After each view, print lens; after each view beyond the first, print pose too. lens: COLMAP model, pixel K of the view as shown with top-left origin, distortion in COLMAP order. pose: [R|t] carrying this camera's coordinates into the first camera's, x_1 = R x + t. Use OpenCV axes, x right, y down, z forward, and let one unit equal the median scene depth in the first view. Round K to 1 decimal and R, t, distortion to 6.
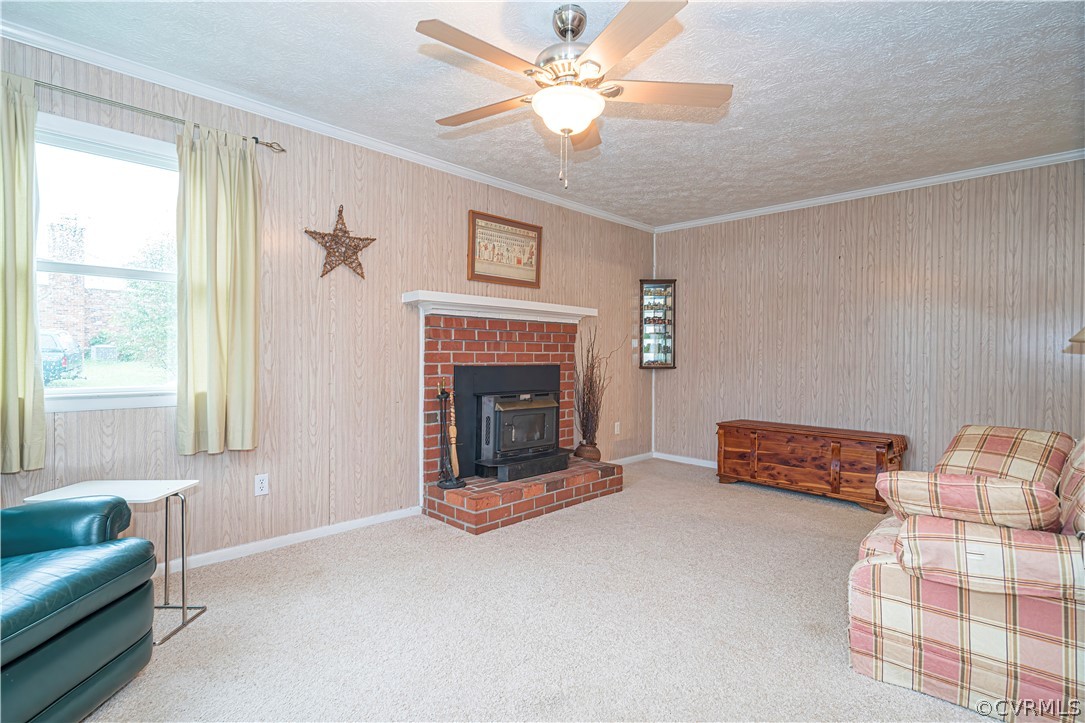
lens RADIAL K [[532.7, 0, 528.3], [0, 532.7, 357.2], [0, 0, 1]] dist [0.005939, -0.000420]
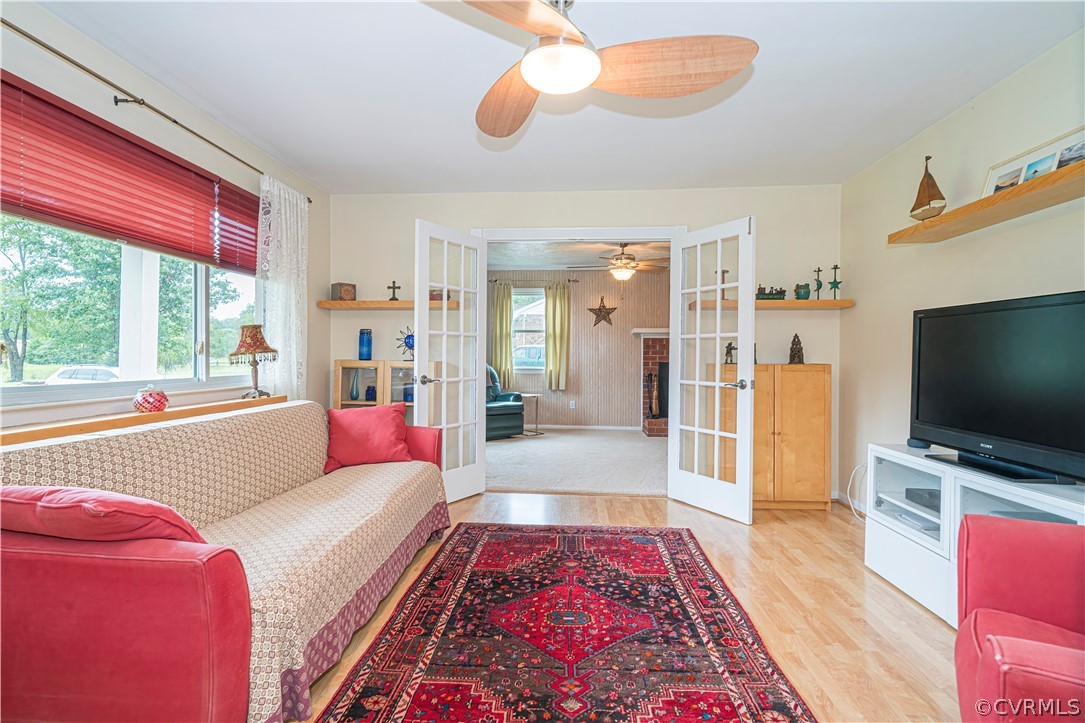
lens RADIAL K [[532.7, 0, 527.1], [0, 532.7, 357.6], [0, 0, 1]] dist [0.005939, -0.000420]
pose [[0.650362, -0.003972, -0.759614, 1.143364], [-0.004210, 0.999952, -0.008833, 0.019009], [0.759612, 0.008943, 0.650314, -0.764643]]
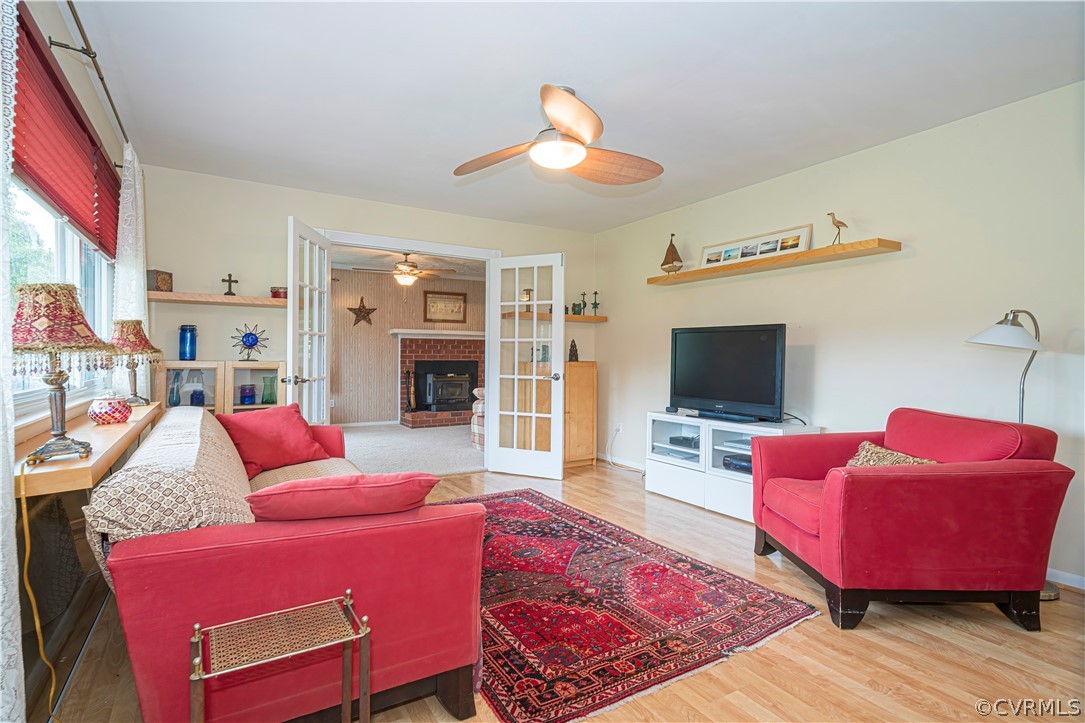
lens RADIAL K [[532.9, 0, 527.6], [0, 532.9, 356.8], [0, 0, 1]] dist [0.003839, 0.000083]
pose [[0.970839, -0.003406, -0.239709, 0.902683], [0.001855, 0.999976, -0.006698, 0.017048], [0.239726, 0.006059, 0.970822, -1.126739]]
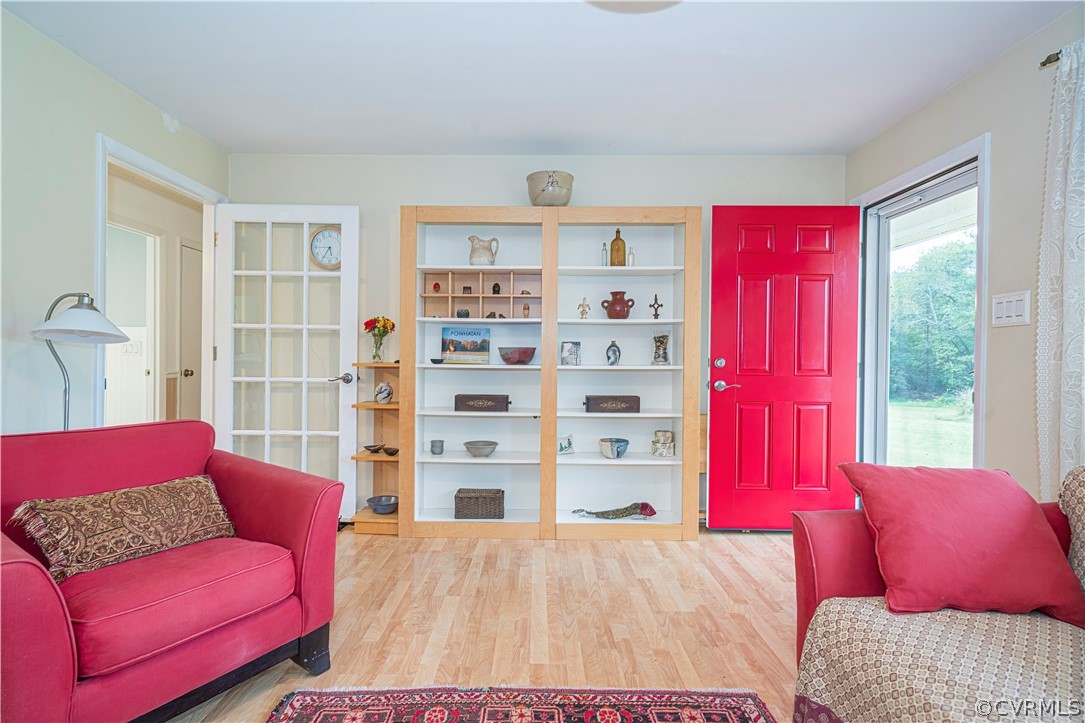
lens RADIAL K [[532.7, 0, 529.2], [0, 532.7, 356.3], [0, 0, 1]] dist [0.005939, -0.000420]
pose [[-0.702232, -0.015573, 0.711778, 0.597881], [-0.011277, 0.999879, 0.010751, 0.009431], [-0.711859, -0.000477, -0.702322, -0.225673]]
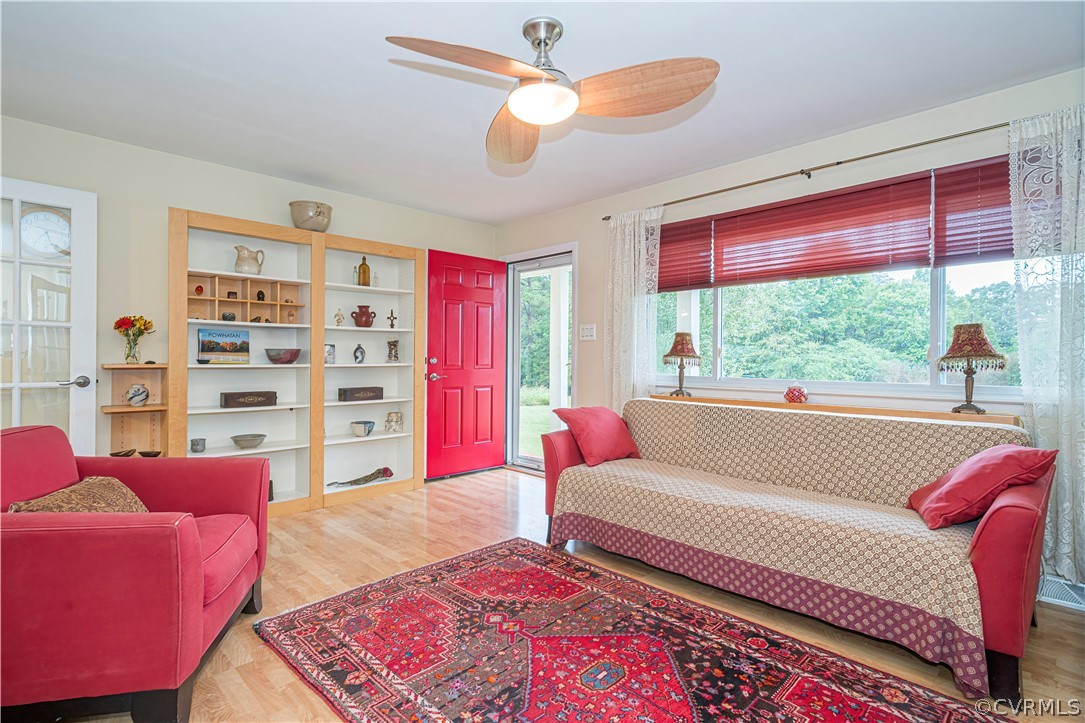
lens RADIAL K [[532.7, 0, 528.2], [0, 532.7, 356.7], [0, 0, 1]] dist [0.005939, -0.000420]
pose [[-0.999792, -0.014184, 0.014687, 0.770801], [-0.014129, 0.999893, 0.003847, 0.008772], [-0.014740, 0.003639, -0.999885, 0.191880]]
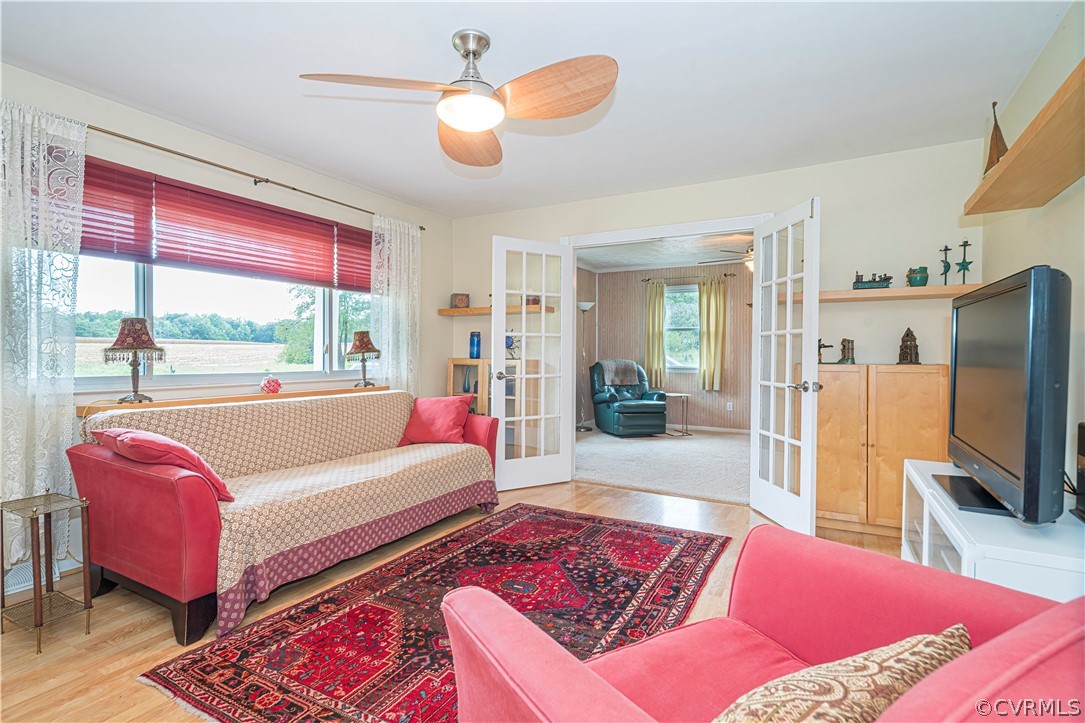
lens RADIAL K [[532.7, 0, 527.1], [0, 532.7, 357.1], [0, 0, 1]] dist [0.005939, -0.000420]
pose [[0.264006, -0.002527, -0.964518, 1.382603], [-0.008412, 0.999953, -0.004922, 0.017777], [0.964484, 0.009413, 0.263973, -0.498887]]
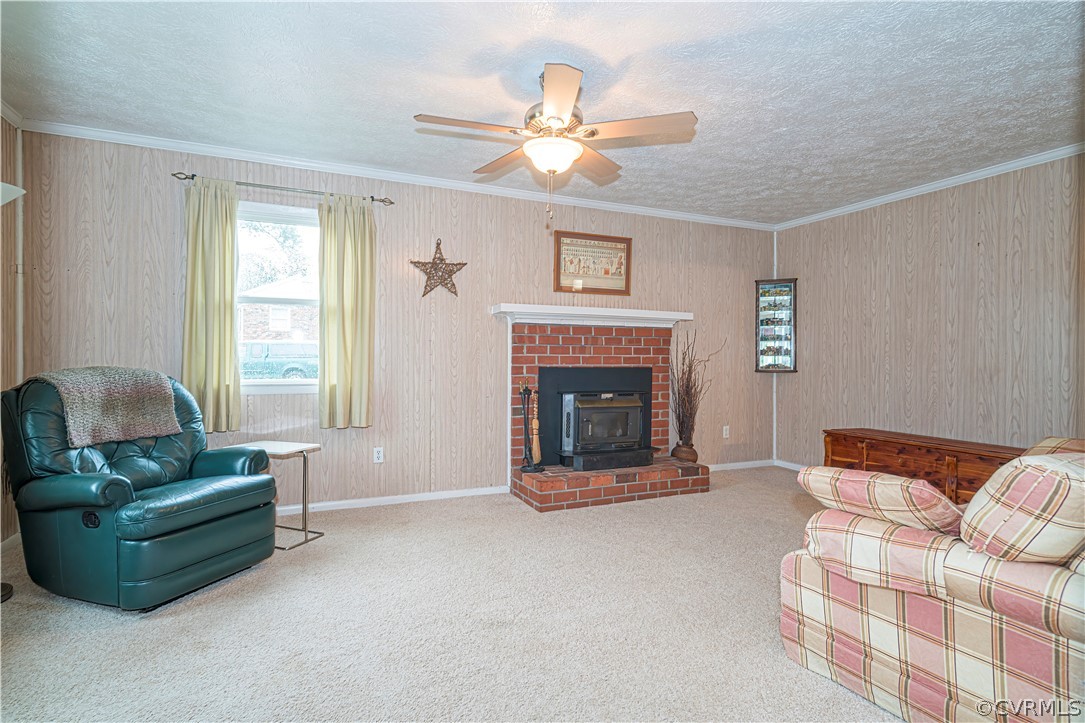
lens RADIAL K [[532.7, 0, 528.1], [0, 532.7, 356.4], [0, 0, 1]] dist [0.005939, -0.000420]
pose [[0.931531, -0.003294, -0.363648, 0.268214], [-0.000743, 0.999940, -0.010960, 0.005791], [0.363662, 0.010479, 0.931472, -0.084522]]
